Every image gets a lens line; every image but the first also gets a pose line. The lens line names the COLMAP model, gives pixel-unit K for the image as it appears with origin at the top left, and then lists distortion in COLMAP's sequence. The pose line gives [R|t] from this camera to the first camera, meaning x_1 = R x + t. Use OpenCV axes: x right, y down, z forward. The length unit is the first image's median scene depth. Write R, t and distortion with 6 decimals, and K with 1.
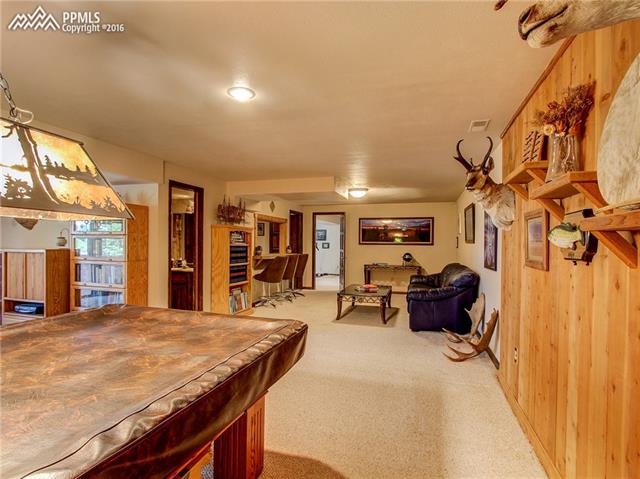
lens RADIAL K [[344.7, 0, 319.5], [0, 344.7, 244.1], [0, 0, 1]] dist [-0.000718, -0.000082]
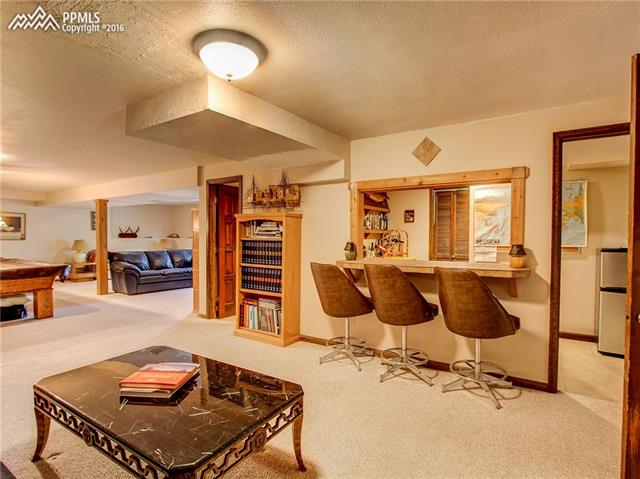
lens RADIAL K [[344.7, 0, 319.5], [0, 344.7, 244.1], [0, 0, 1]] dist [-0.000718, -0.000082]
pose [[-0.275627, 0.007431, -0.961236, 0.433225], [-0.007643, 0.999922, 0.009922, 0.005152], [0.961234, 0.010082, -0.275549, 1.344024]]
